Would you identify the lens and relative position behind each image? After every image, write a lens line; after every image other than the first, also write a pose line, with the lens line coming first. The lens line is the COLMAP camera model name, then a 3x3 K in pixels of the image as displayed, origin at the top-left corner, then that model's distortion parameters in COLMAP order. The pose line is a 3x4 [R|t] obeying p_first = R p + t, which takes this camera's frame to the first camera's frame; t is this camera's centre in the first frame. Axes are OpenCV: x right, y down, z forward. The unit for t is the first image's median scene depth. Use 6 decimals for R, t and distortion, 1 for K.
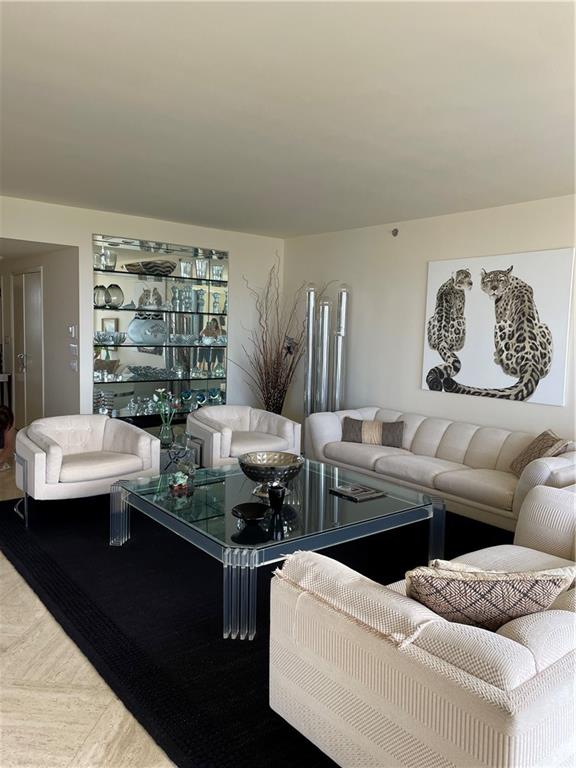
lens RADIAL K [[584.5, 0, 288.5], [0, 584.5, 375.3], [0, 0, 1]] dist [0.070777, -0.010158]
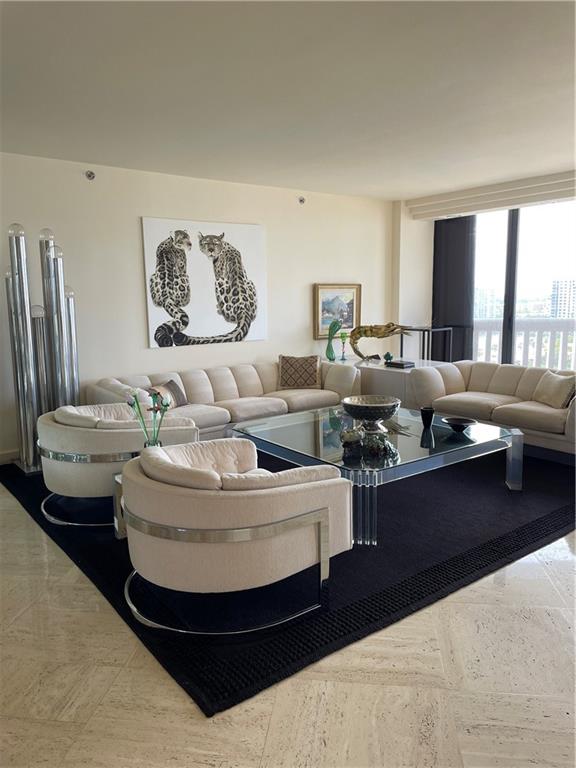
lens RADIAL K [[584.5, 0, 288.5], [0, 584.5, 375.3], [0, 0, 1]] dist [0.070777, -0.010158]
pose [[0.023809, -0.166834, 0.985697, -0.845177], [0.097662, 0.981649, 0.163790, -0.079545], [-0.994935, 0.092365, 0.039666, 0.823351]]
